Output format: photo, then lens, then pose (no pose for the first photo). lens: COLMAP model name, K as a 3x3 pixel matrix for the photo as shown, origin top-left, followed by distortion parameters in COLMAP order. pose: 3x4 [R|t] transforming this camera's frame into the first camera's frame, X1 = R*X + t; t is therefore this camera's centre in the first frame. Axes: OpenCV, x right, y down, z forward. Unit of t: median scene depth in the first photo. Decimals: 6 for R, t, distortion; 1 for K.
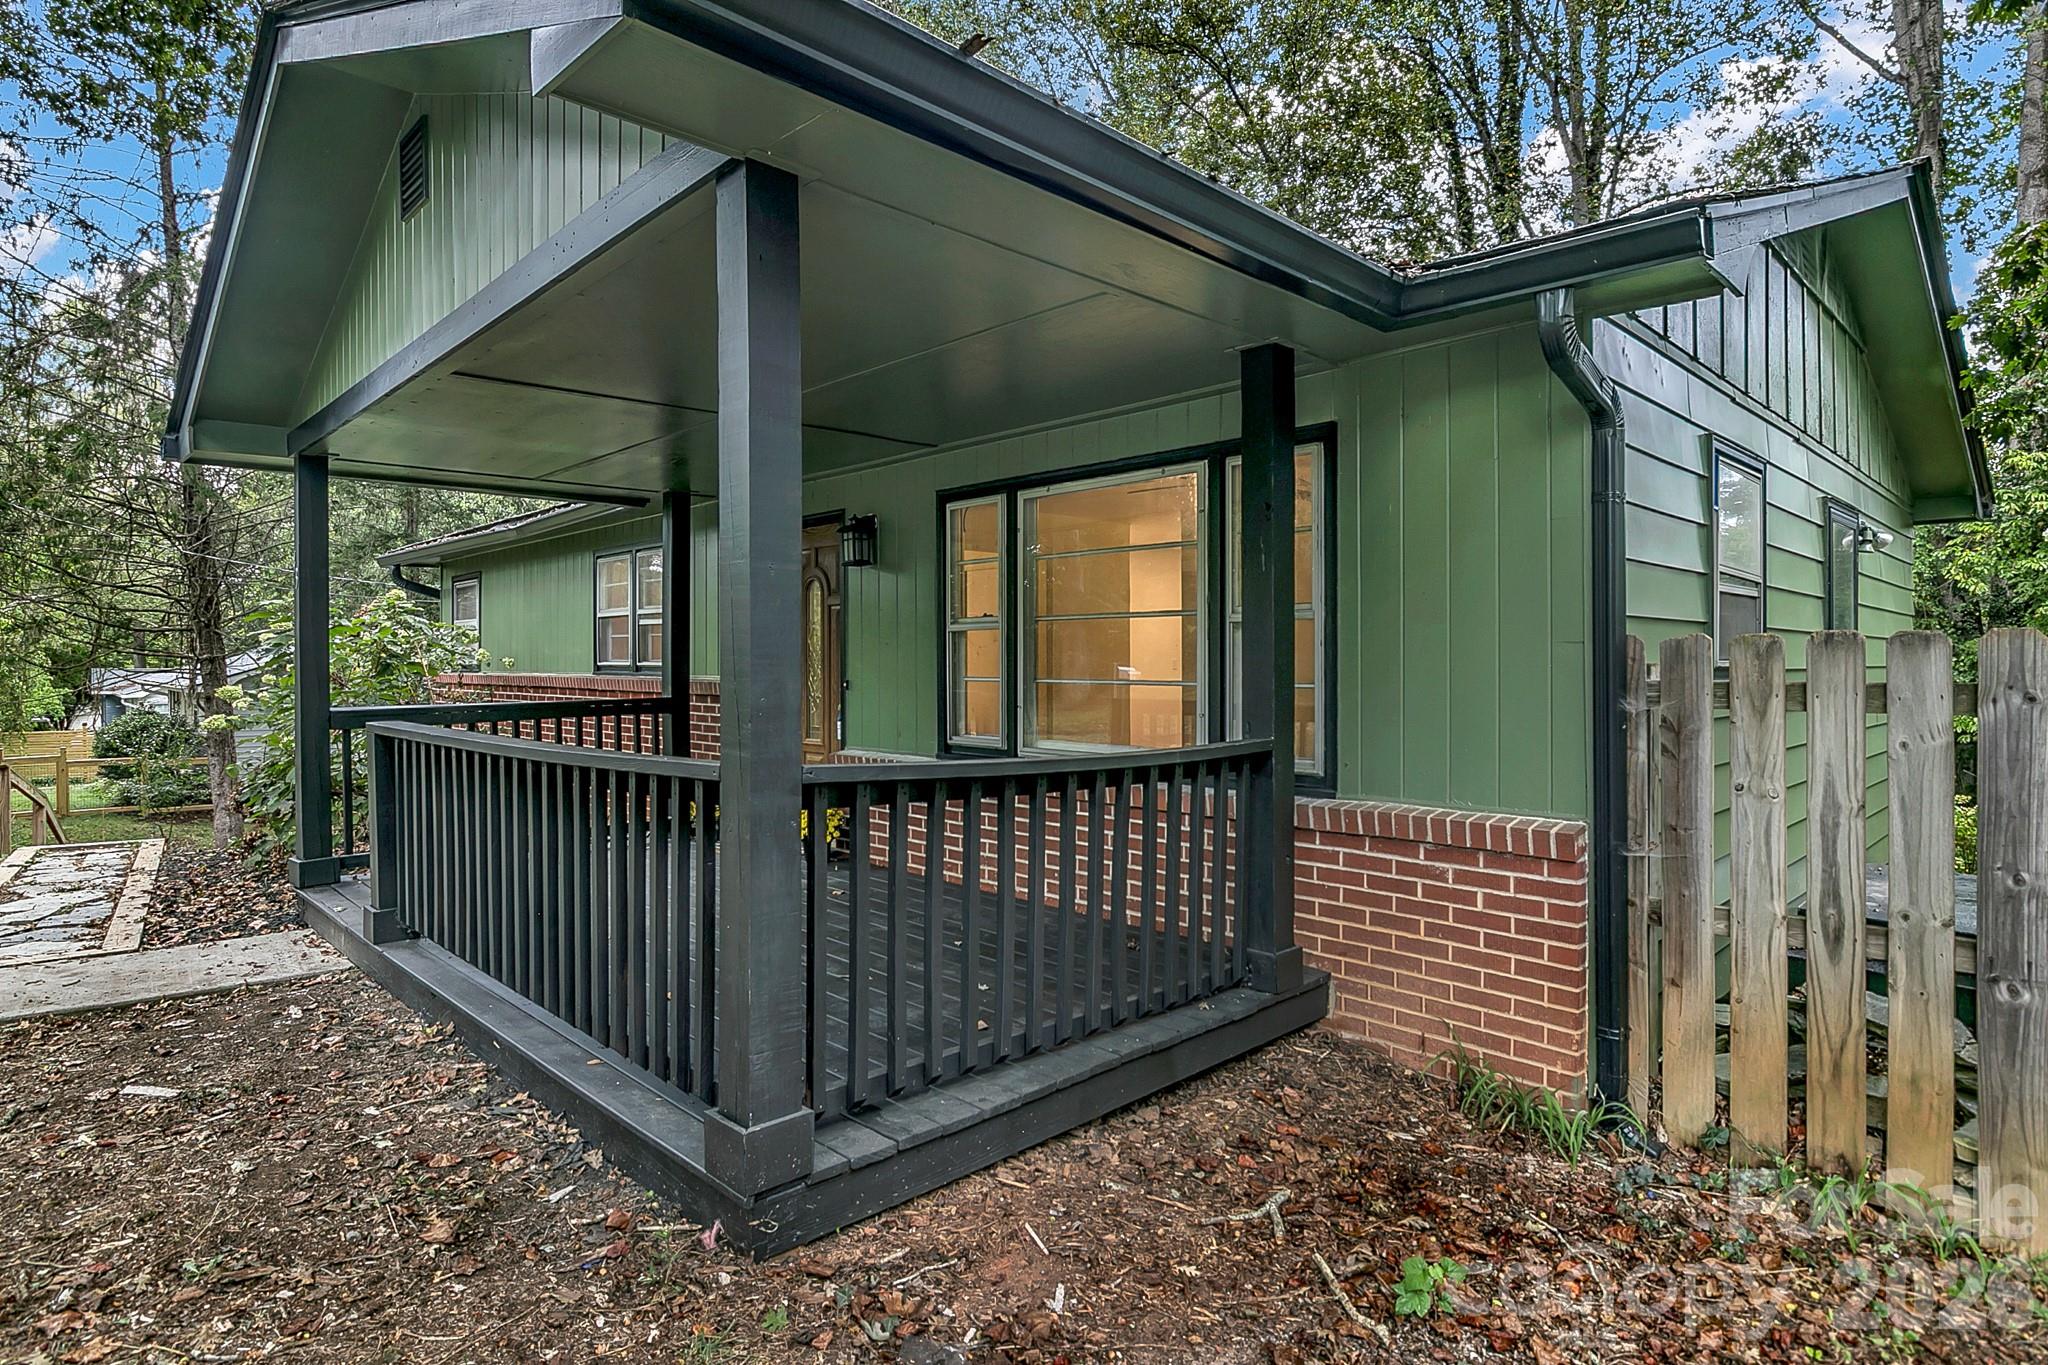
lens RADIAL K [[1093.8, 0, 1026.1], [0, 1093.8, 679.2], [0, 0, 1]] dist [0.001909, 0.000357]
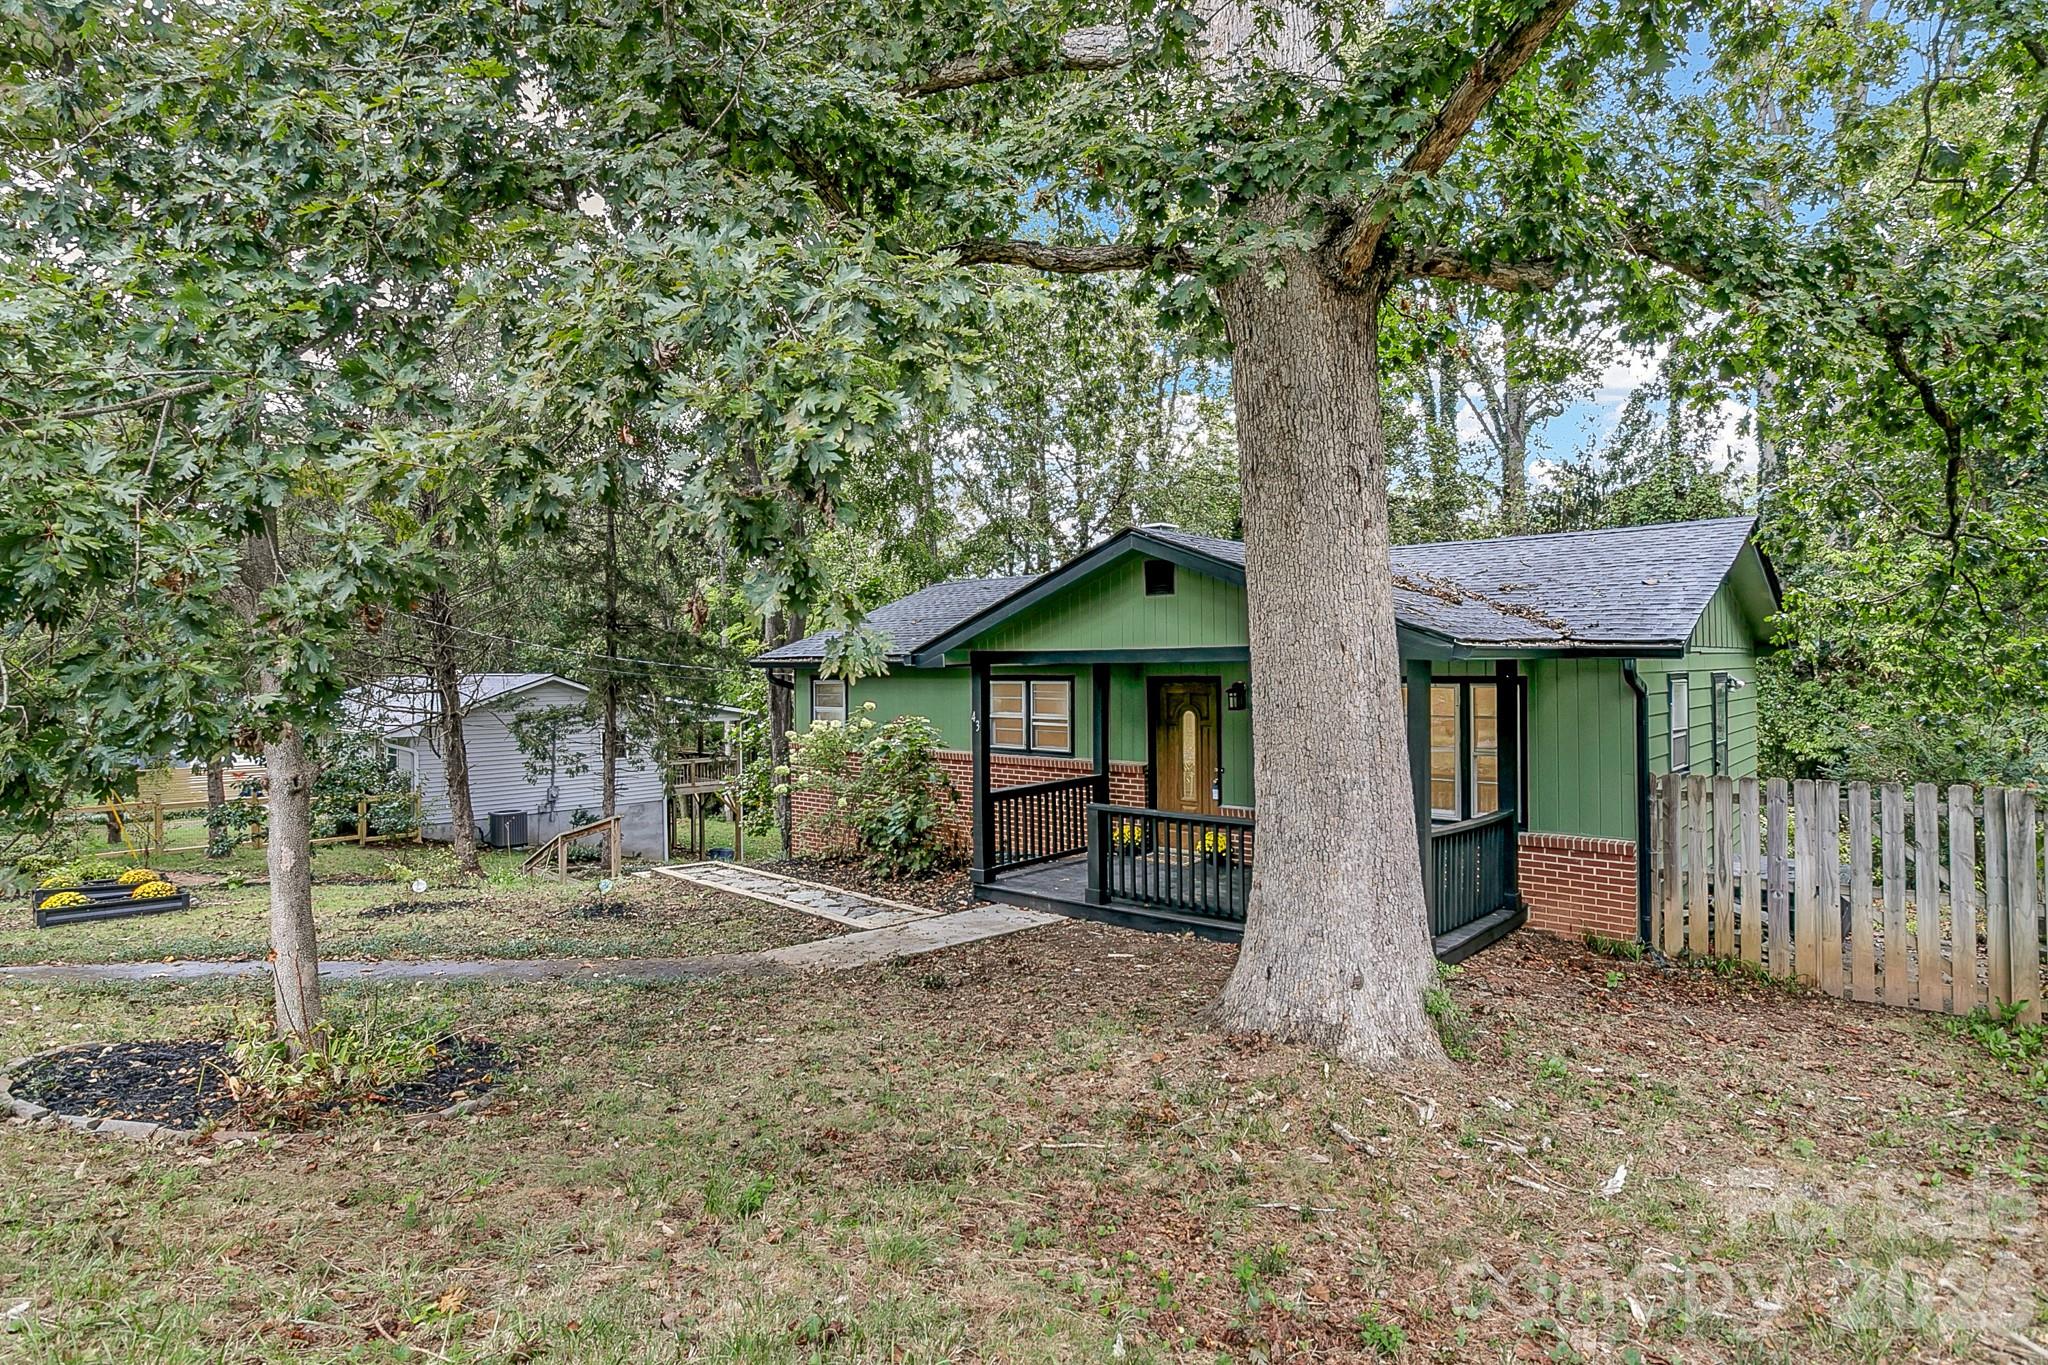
lens RADIAL K [[1093.8, 0, 1021.3], [0, 1093.8, 672.9], [0, 0, 1]] dist [0.001909, 0.000357]
pose [[0.996636, -0.000648, 0.081958, -1.236228], [0.002147, 0.999832, -0.018210, -0.242298], [-0.081933, 0.018325, 0.996469, -1.596683]]
